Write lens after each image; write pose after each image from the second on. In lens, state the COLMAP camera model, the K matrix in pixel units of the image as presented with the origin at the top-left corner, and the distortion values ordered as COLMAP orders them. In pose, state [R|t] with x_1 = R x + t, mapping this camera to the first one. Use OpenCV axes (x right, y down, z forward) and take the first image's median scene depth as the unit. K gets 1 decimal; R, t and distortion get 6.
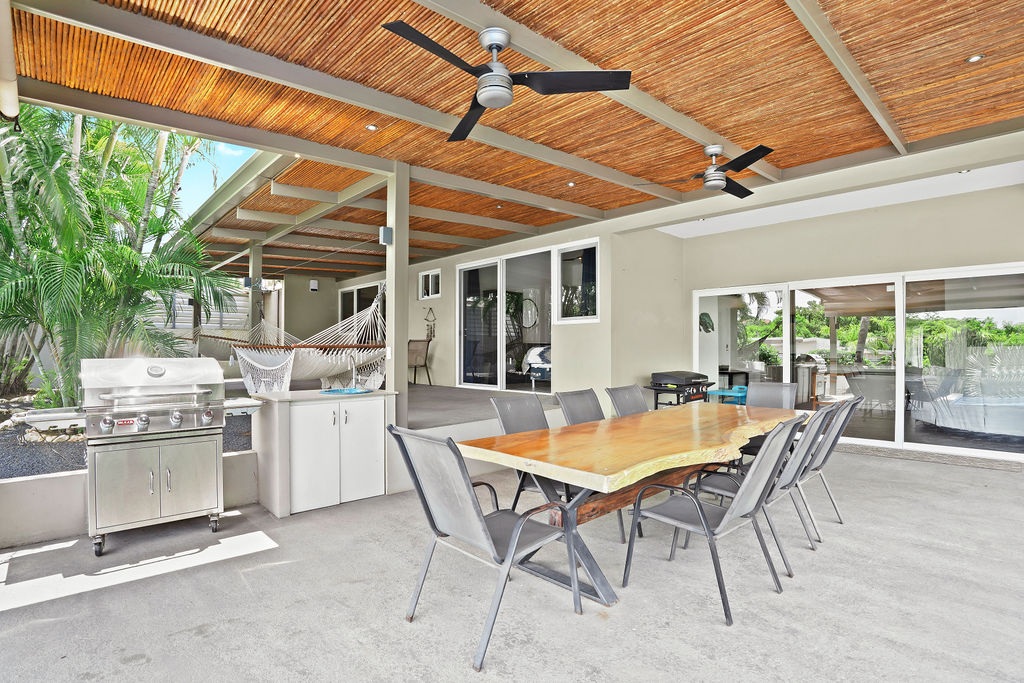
lens RADIAL K [[515.9, 0, 510.9], [0, 515.9, 349.1], [0, 0, 1]] dist [-0.047220, 0.001099]
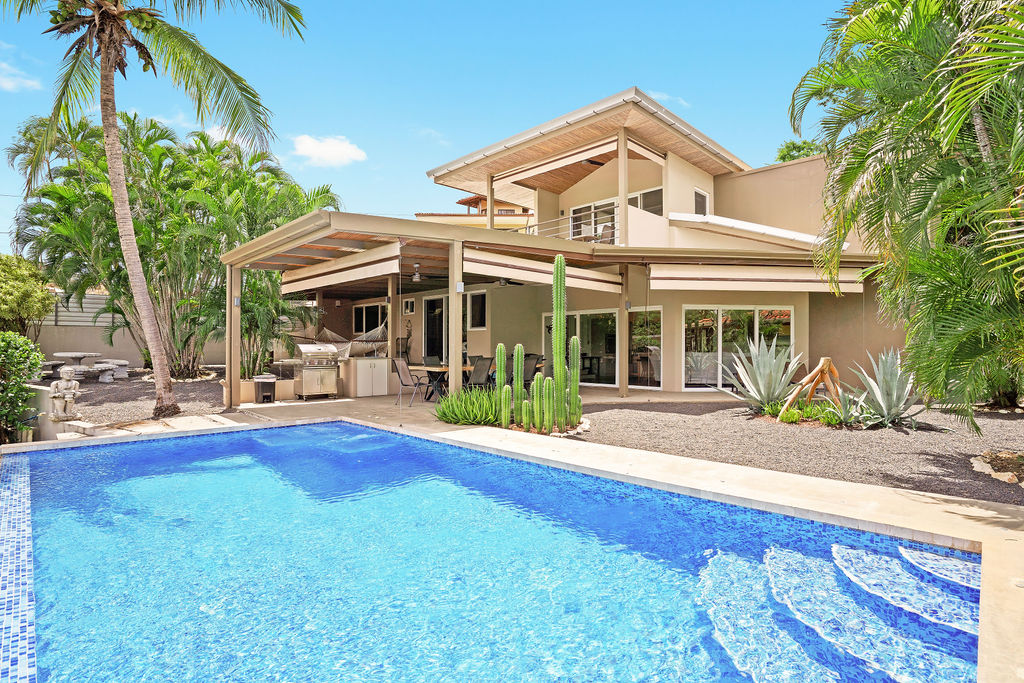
lens RADIAL K [[506.3, 0, 509.9], [0, 506.3, 338.0], [0, 0, 1]] dist [-0.065980, 0.016417]
pose [[0.999749, 0.001246, 0.022386, 0.218468], [-0.000935, 0.999903, -0.013882, 0.010011], [-0.022401, 0.013858, 0.999653, -1.070812]]
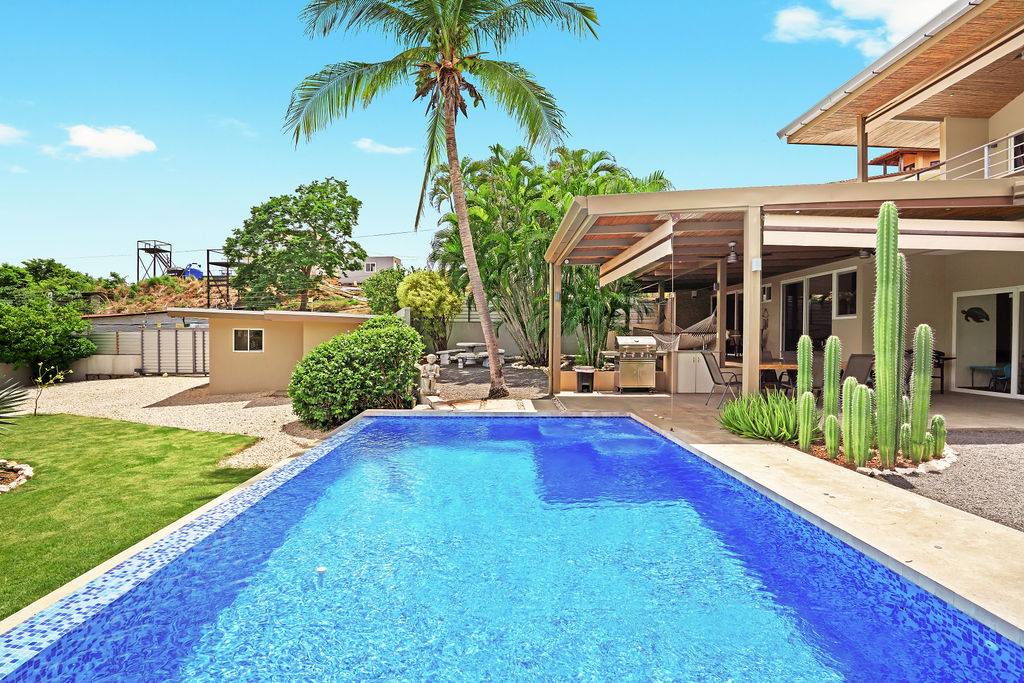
lens RADIAL K [[506.3, 0, 509.9], [0, 506.3, 338.0], [0, 0, 1]] dist [-0.065980, 0.016417]
pose [[0.740556, 0.004709, -0.671978, 0.399217], [-0.003319, 0.999989, 0.003350, 0.009679], [0.671987, -0.000250, 0.740563, -0.892554]]
